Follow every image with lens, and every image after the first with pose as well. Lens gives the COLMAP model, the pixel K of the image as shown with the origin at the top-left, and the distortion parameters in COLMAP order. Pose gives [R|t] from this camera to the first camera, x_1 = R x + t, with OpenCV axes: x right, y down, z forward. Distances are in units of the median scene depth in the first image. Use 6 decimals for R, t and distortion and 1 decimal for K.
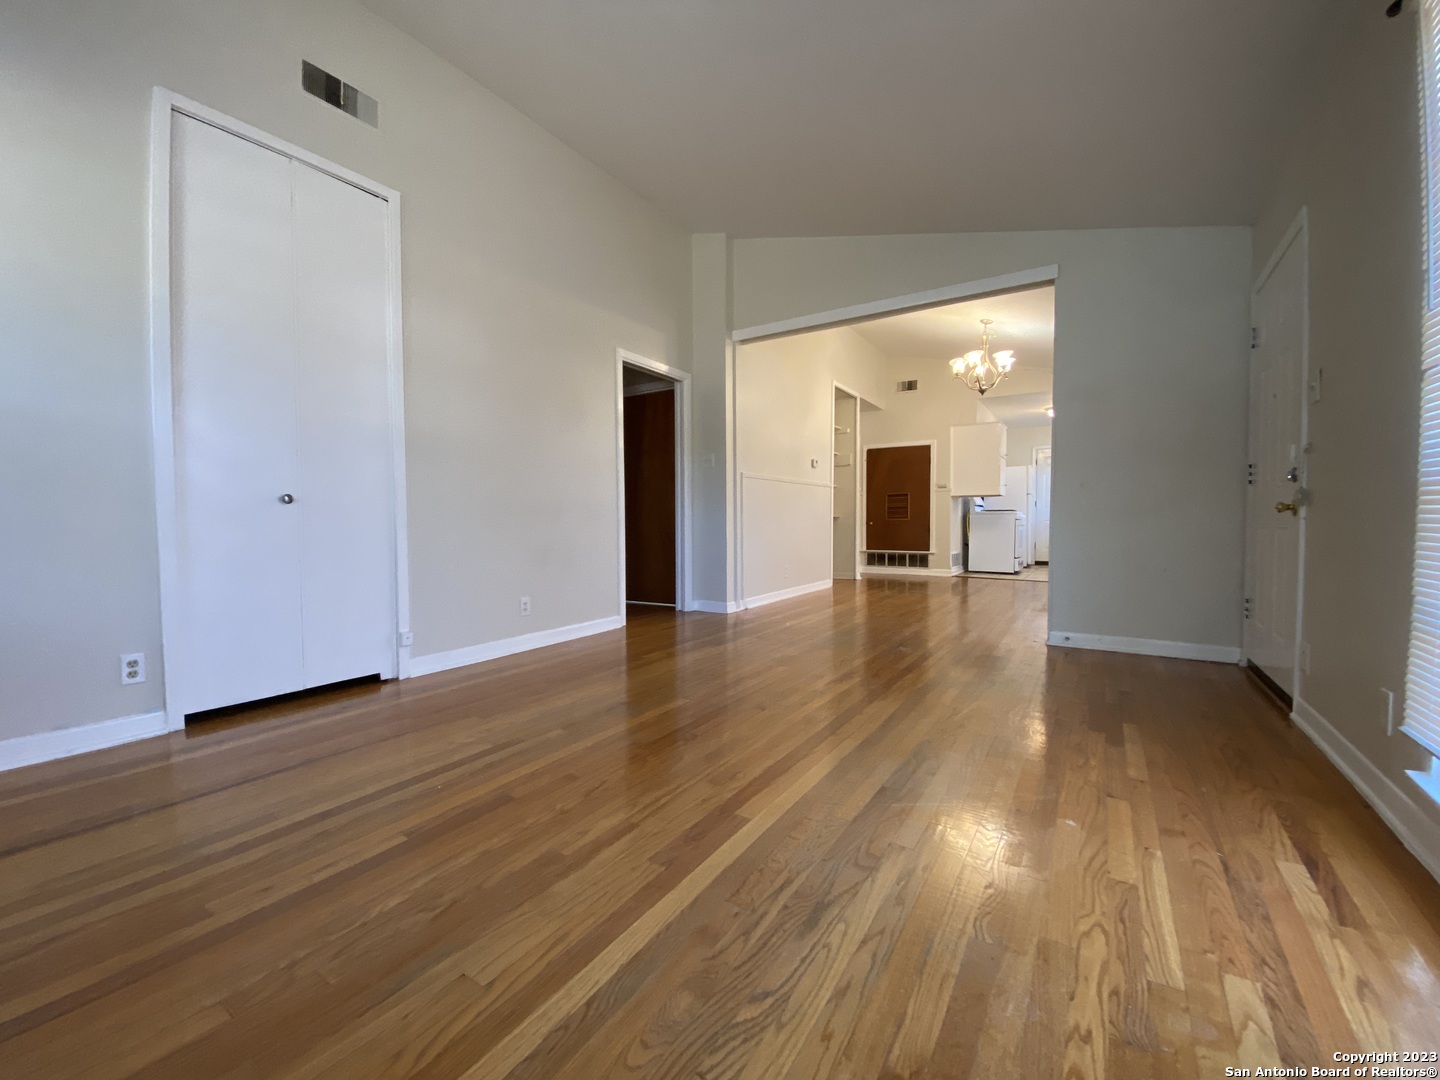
lens RADIAL K [[579.4, 0, 717.3], [0, 579.4, 543.1], [0, 0, 1]] dist [0.029944, -0.025070]
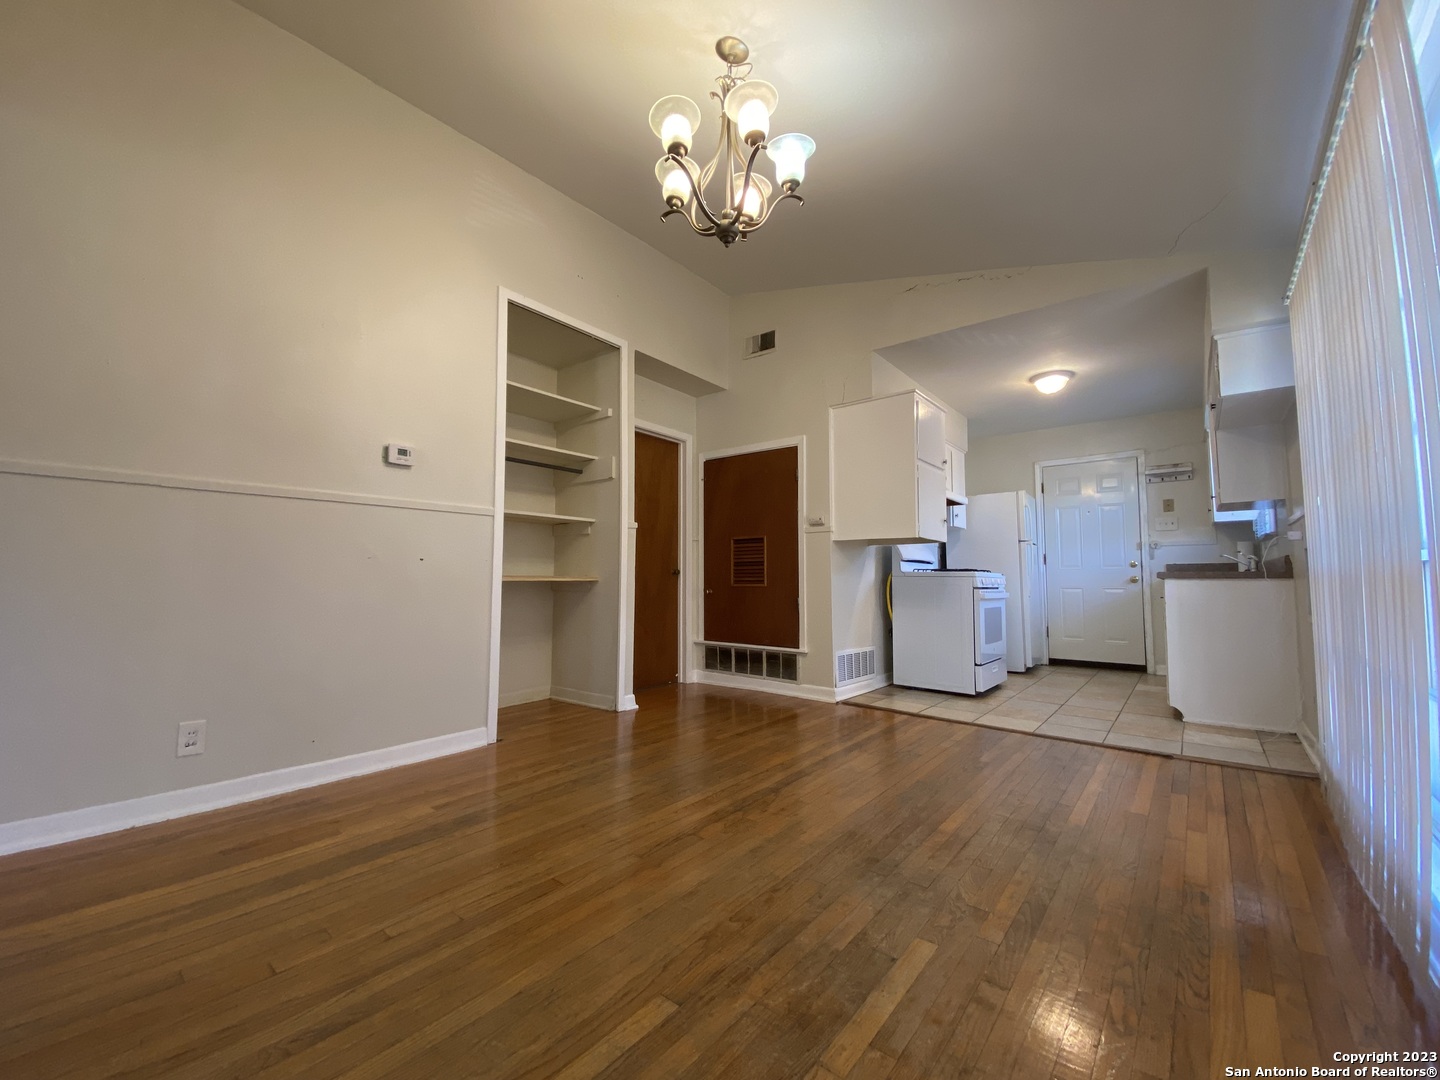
lens RADIAL K [[580.1, 0, 696.3], [0, 580.1, 539.8], [0, 0, 1]] dist [0.000194, -0.028544]
pose [[0.990032, -0.002033, -0.140828, 0.464244], [-0.012853, 0.994420, -0.104710, -0.035546], [0.140255, 0.105476, 0.984481, 0.635913]]
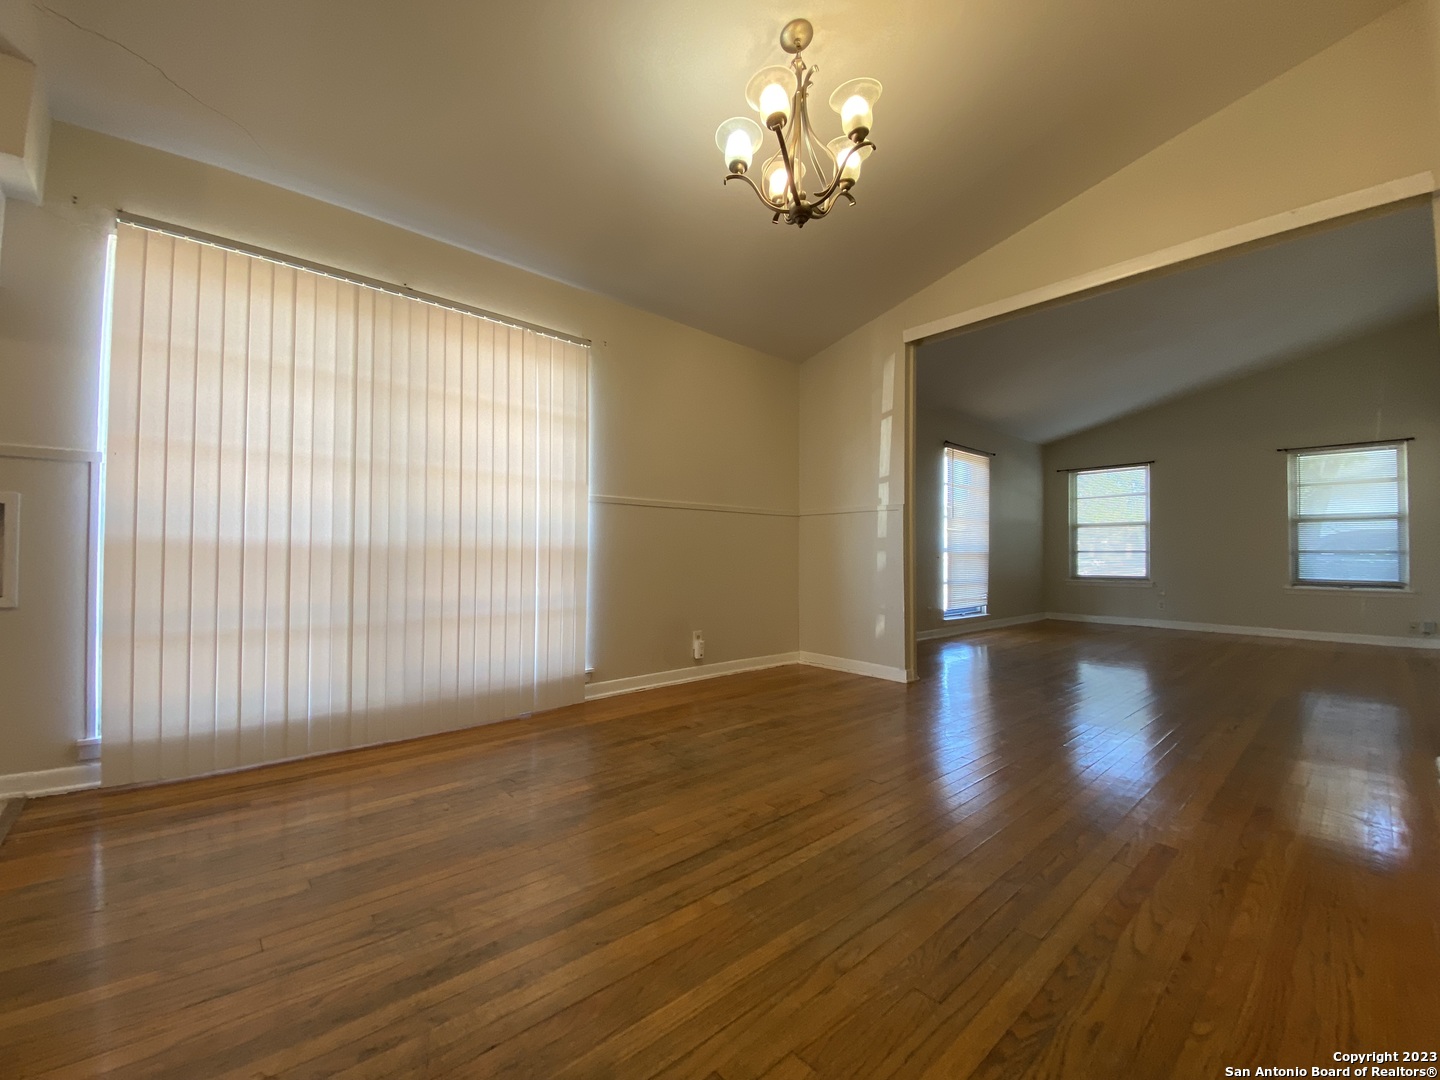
lens RADIAL K [[579.4, 0, 717.3], [0, 579.4, 543.1], [0, 0, 1]] dist [0.029944, -0.025070]
pose [[-0.964140, 0.003738, 0.265368, 0.390668], [0.007873, 0.999864, 0.014520, -0.059365], [-0.265278, 0.016089, -0.964038, 1.301715]]
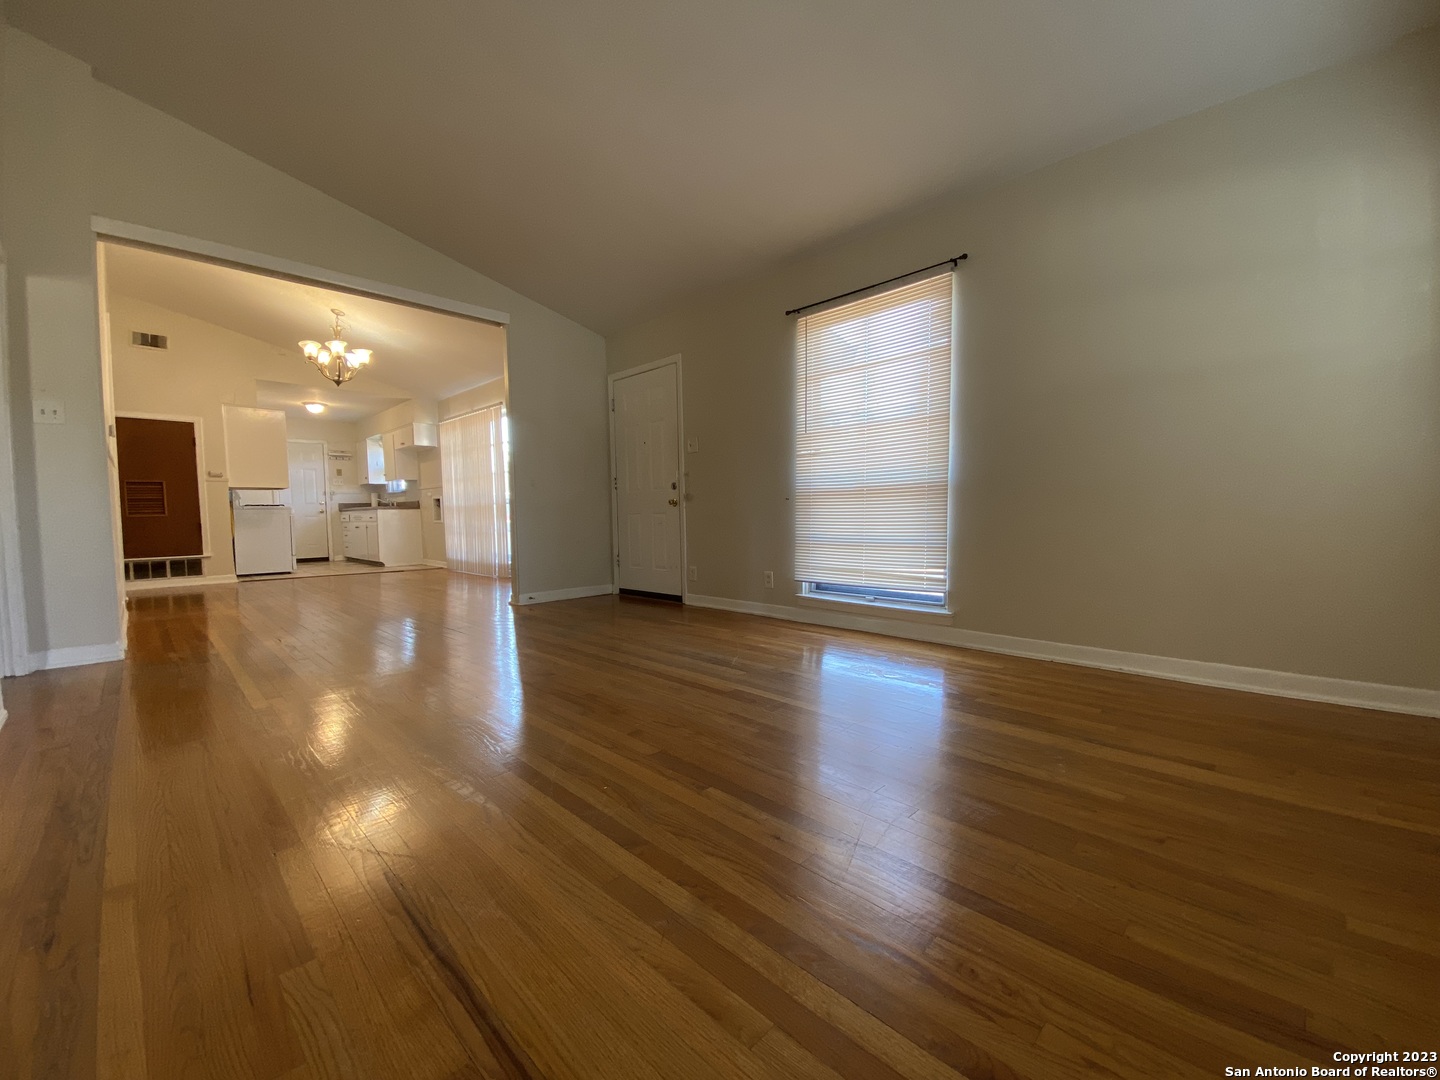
lens RADIAL K [[579.4, 0, 717.3], [0, 579.4, 543.1], [0, 0, 1]] dist [0.029944, -0.025070]
pose [[0.207795, -0.053704, 0.976697, -0.372646], [0.052933, 0.997646, 0.043594, 0.000540], [-0.976739, 0.042641, 0.210149, 0.174725]]
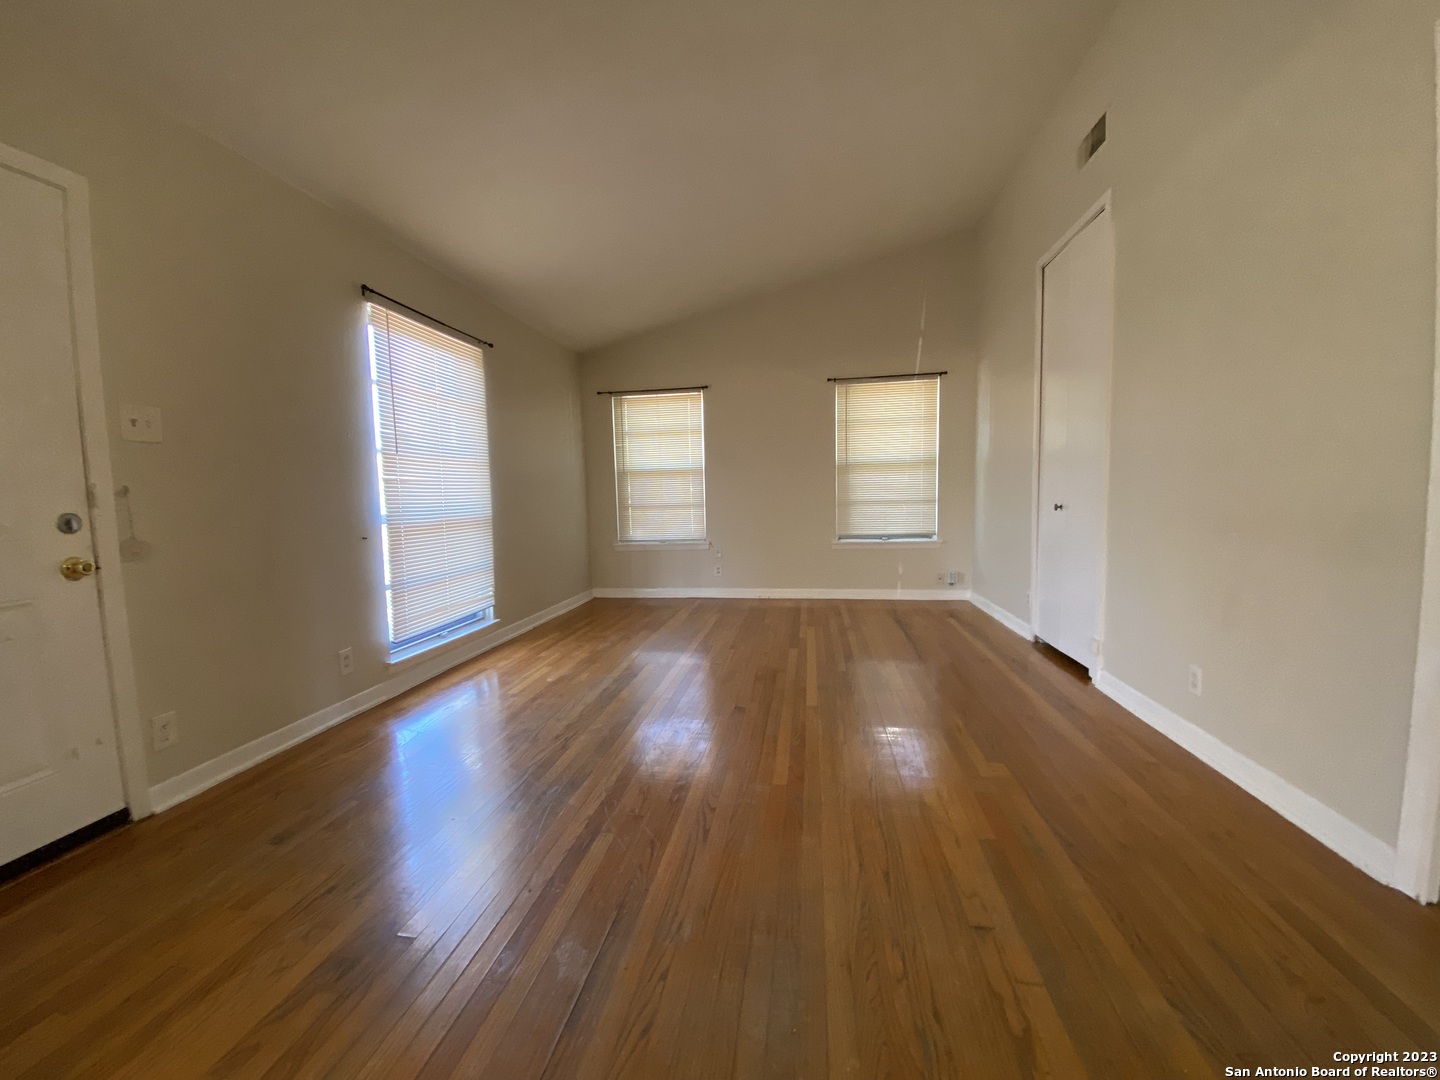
lens RADIAL K [[581.9, 0, 715.2], [0, 581.9, 543.5], [0, 0, 1]] dist [0.016941, -0.019228]
pose [[-0.915026, 0.061456, -0.398686, 0.216795], [0.014428, 0.992681, 0.119905, -0.065476], [0.403137, 0.103964, -0.909215, 0.780630]]
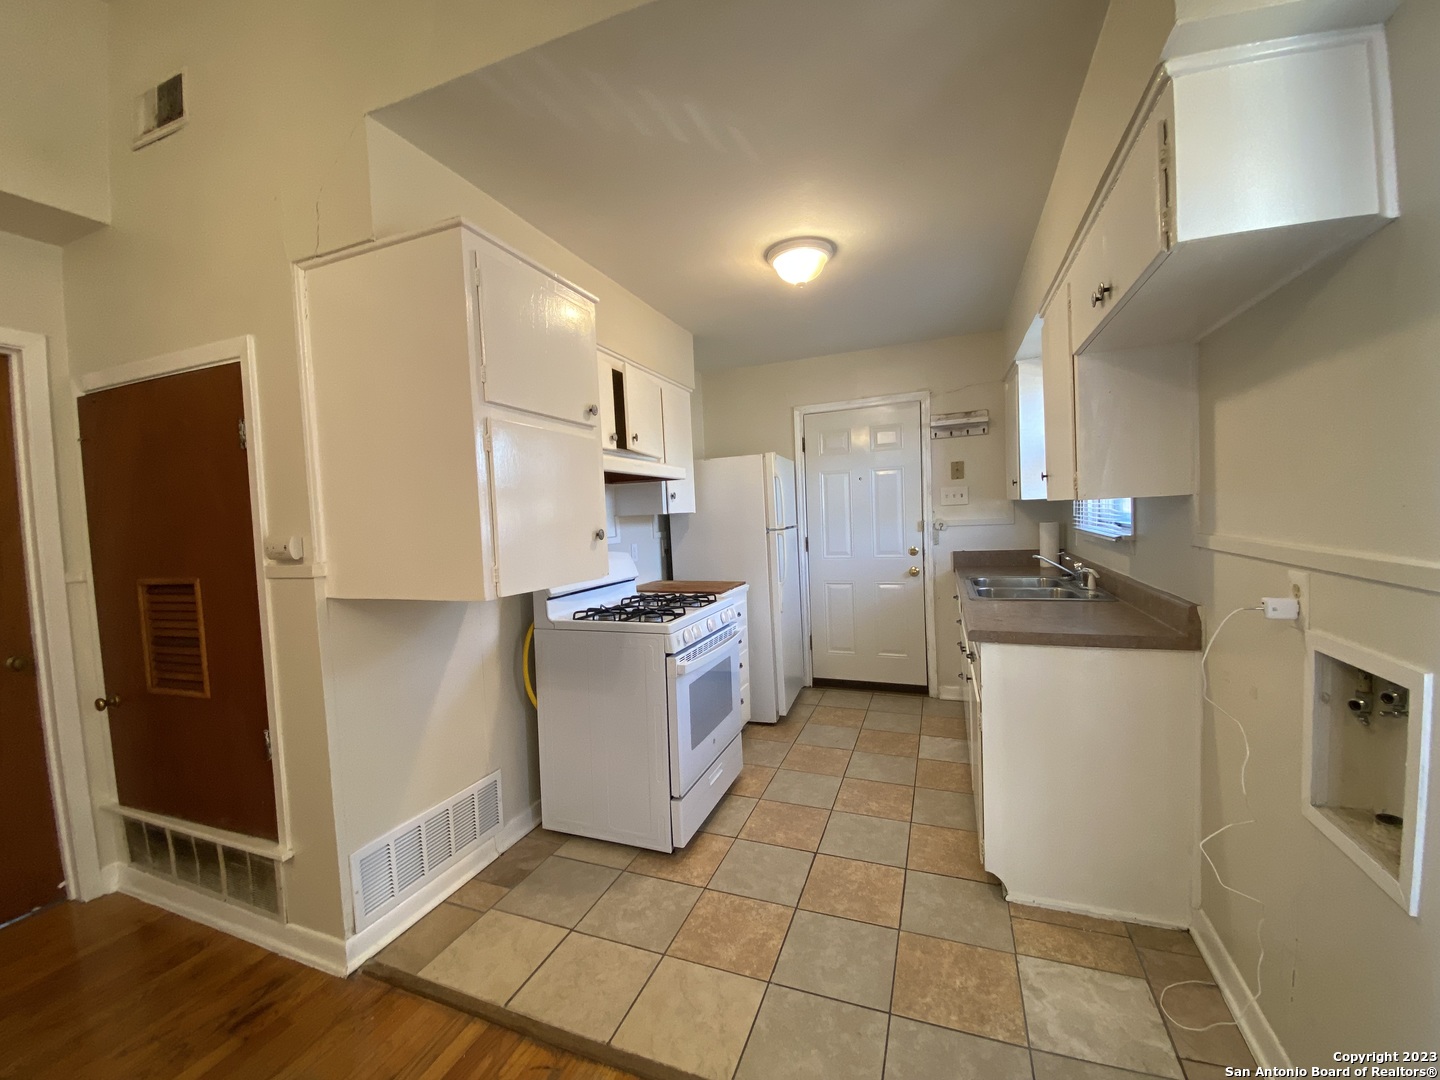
lens RADIAL K [[581.9, 0, 715.2], [0, 581.9, 543.5], [0, 0, 1]] dist [0.016941, -0.019228]
pose [[0.978455, -0.050056, 0.200301, 0.653872], [0.047907, 0.998730, 0.015568, -0.128055], [-0.200826, -0.005637, 0.979611, 1.002875]]
